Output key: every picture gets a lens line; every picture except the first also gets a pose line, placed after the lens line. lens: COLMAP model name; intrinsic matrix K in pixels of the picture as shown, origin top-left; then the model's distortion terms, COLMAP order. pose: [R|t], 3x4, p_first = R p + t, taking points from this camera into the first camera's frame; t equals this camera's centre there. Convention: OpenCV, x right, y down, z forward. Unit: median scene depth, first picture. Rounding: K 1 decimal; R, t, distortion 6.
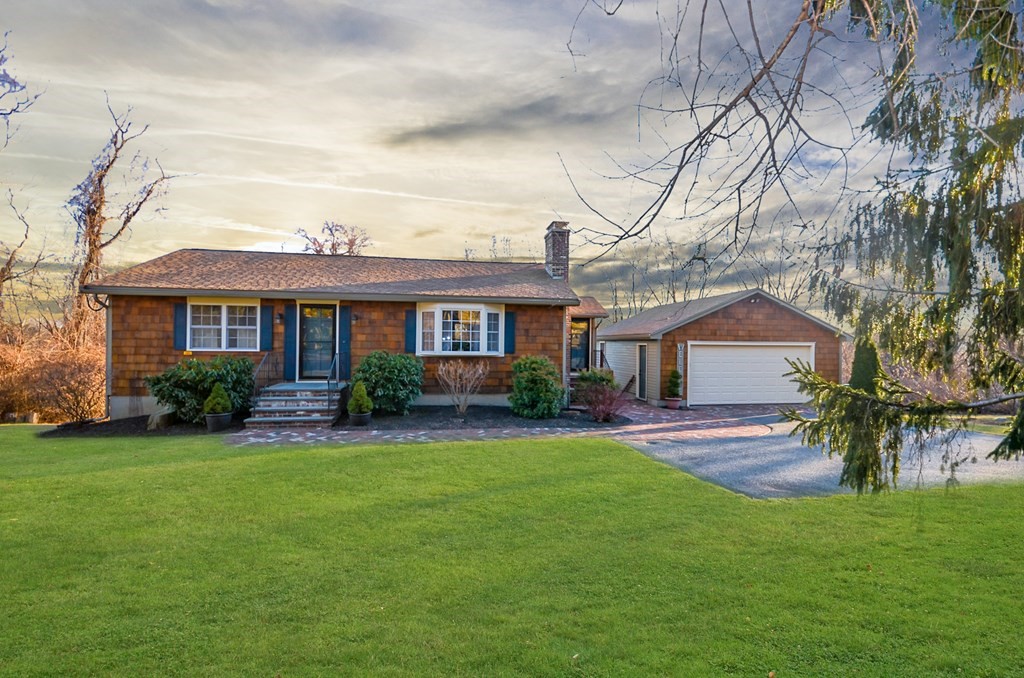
lens RADIAL K [[453.6, 0, 518.0], [0, 453.6, 343.6], [0, 0, 1]] dist [-0.002142, -0.002238]
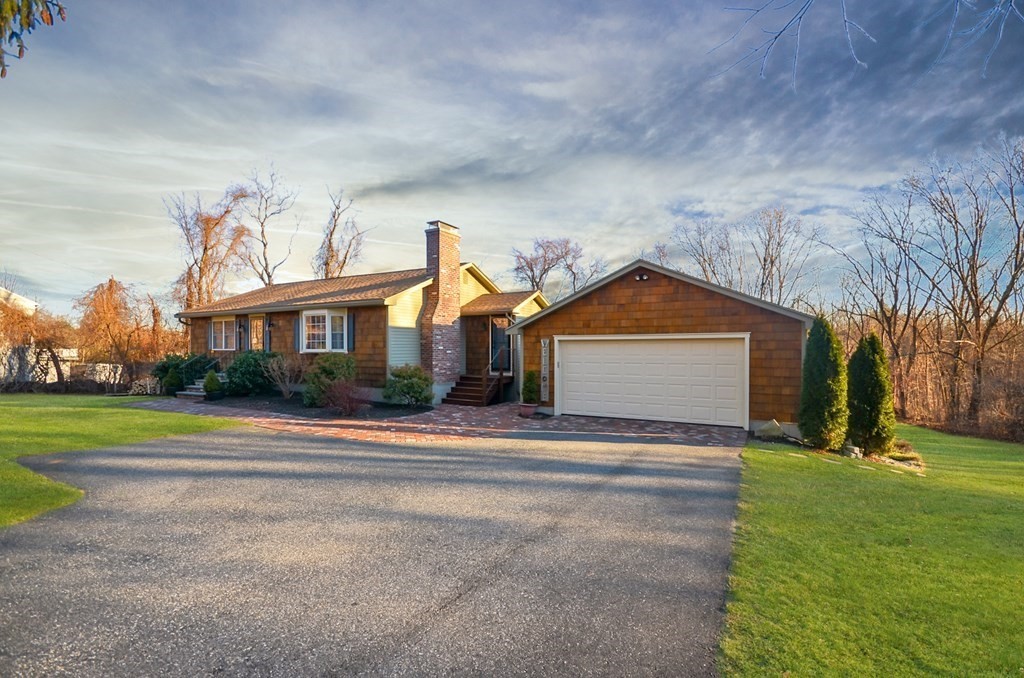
lens RADIAL K [[453.6, 0, 517.7], [0, 453.6, 339.6], [0, 0, 1]] dist [-0.002142, -0.002238]
pose [[0.769170, -0.020561, -0.638714, 0.845008], [0.010566, 0.999755, -0.019459, 0.016716], [0.638957, 0.008219, 0.769198, 0.321478]]
